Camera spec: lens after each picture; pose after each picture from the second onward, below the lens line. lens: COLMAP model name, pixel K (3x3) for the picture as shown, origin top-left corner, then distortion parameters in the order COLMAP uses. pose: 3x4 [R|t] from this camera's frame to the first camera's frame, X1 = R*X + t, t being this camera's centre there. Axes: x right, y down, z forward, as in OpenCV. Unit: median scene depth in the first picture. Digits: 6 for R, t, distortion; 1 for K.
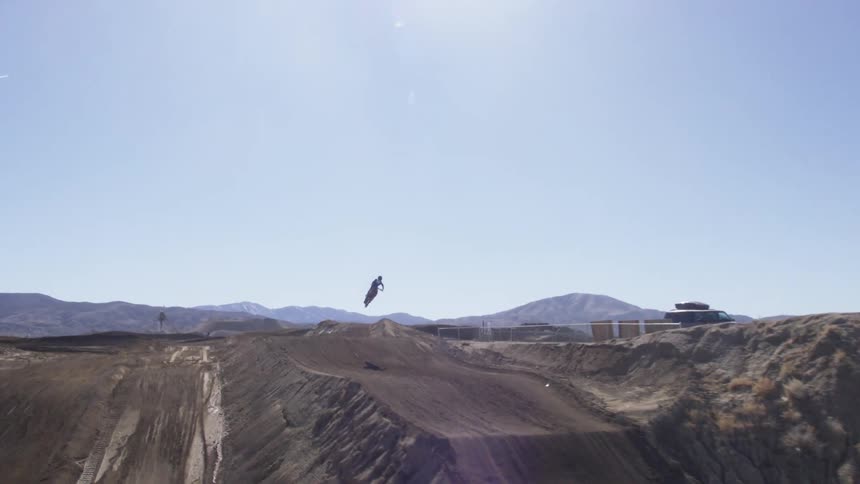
lens RADIAL K [[839.9, 0, 430.0], [0, 839.9, 242.0], [0, 0, 1]] dist [-0.124175, 0.016245]
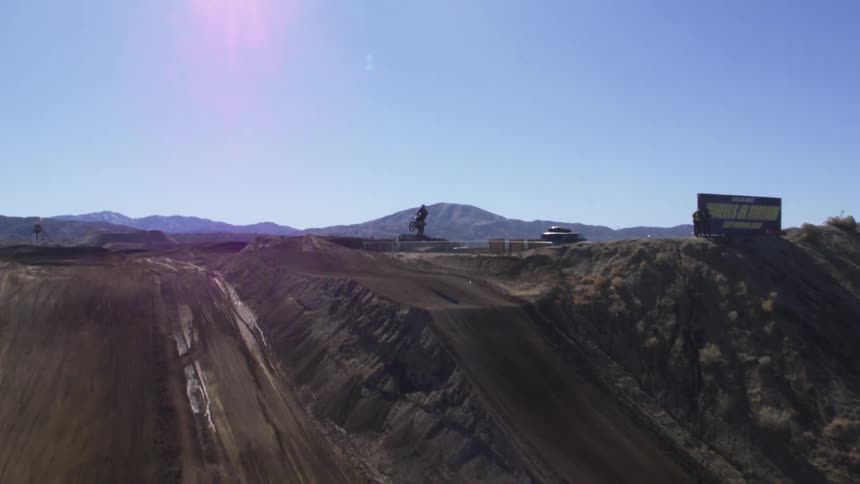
lens RADIAL K [[839.9, 0, 430.0], [0, 839.9, 242.0], [0, 0, 1]] dist [-0.124175, 0.016245]
pose [[0.987636, -0.003060, 0.156737, -0.205476], [-0.013858, 0.994191, 0.106731, -0.081496], [-0.156153, -0.107583, 0.981856, -0.608101]]
